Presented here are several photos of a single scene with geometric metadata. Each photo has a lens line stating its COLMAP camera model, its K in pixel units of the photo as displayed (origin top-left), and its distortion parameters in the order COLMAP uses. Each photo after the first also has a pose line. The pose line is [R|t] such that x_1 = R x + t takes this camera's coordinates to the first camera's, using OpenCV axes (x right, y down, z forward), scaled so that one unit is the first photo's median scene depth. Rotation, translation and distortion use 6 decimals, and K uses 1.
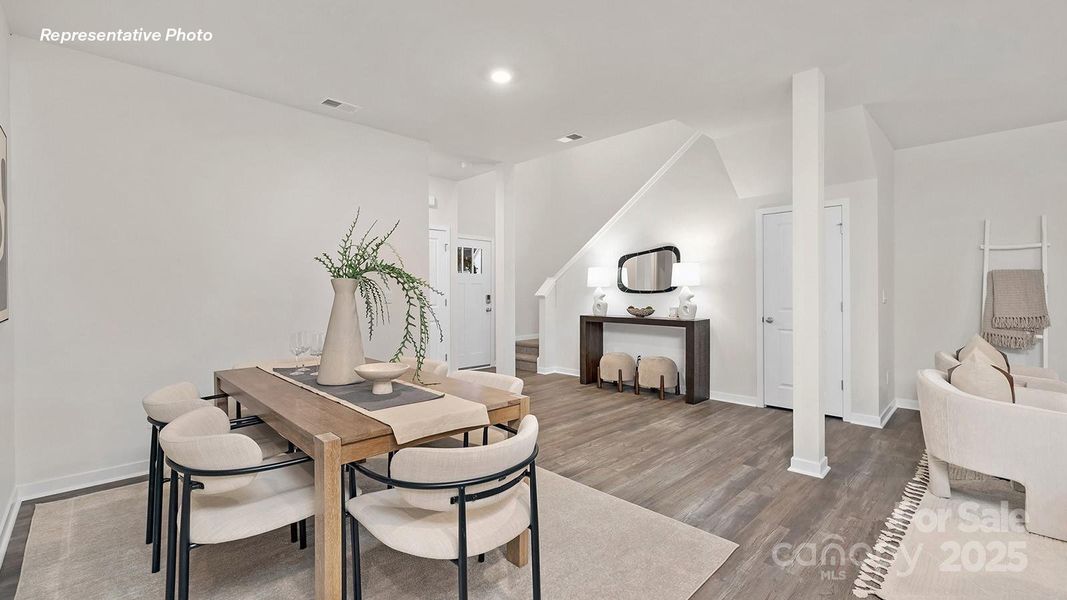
lens RADIAL K [[458.6, 0, 541.5], [0, 458.6, 288.7], [0, 0, 1]] dist [0.003546, 0.001002]
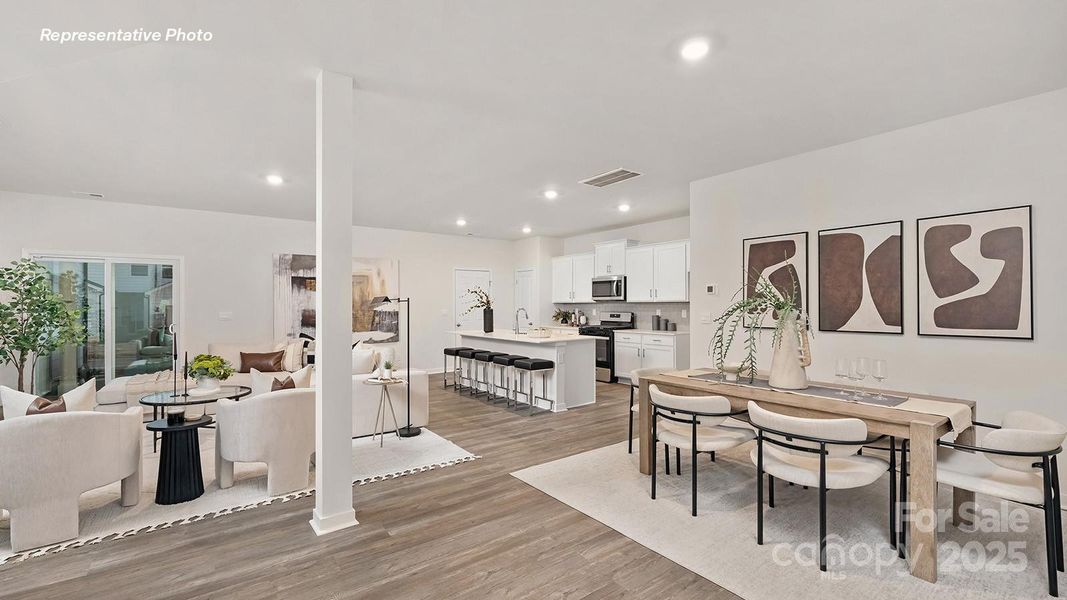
lens RADIAL K [[458.6, 0, 535.5], [0, 458.6, 304.3], [0, 0, 1]] dist [0.003546, 0.001002]
pose [[-0.988365, 0.004250, 0.152041, 0.051249], [0.003864, 0.999989, -0.002833, -0.018455], [-0.152051, -0.002213, -0.988370, 1.460407]]
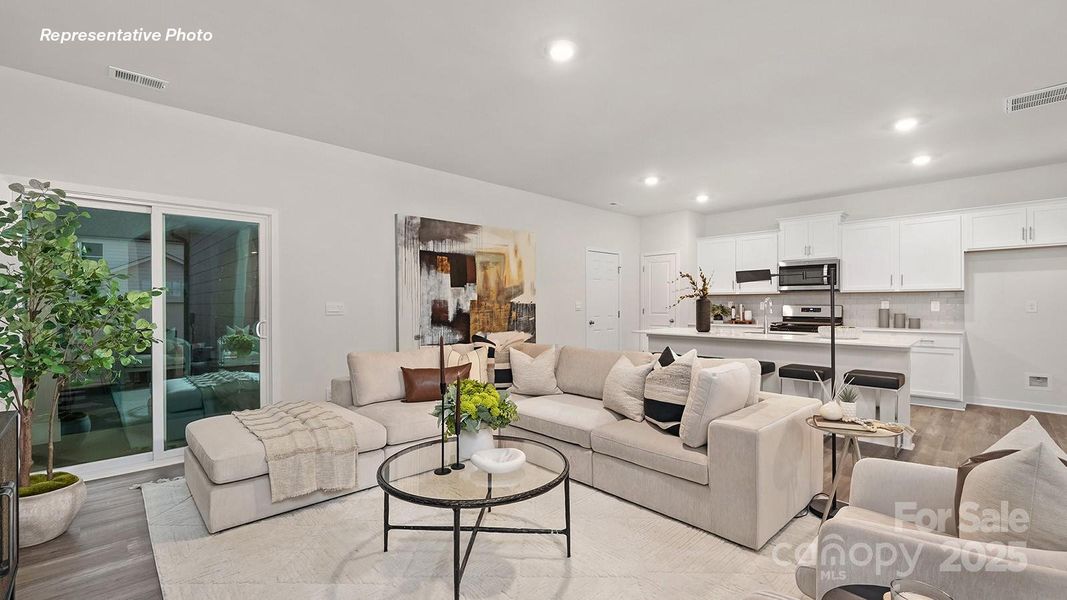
lens RADIAL K [[458.6, 0, 536.8], [0, 458.6, 303.0], [0, 0, 1]] dist [0.003546, 0.001002]
pose [[-0.999911, 0.003152, 0.012951, 0.976561], [0.003102, 0.999988, -0.003823, 0.008015], [-0.012963, -0.003782, -0.999909, 1.011232]]
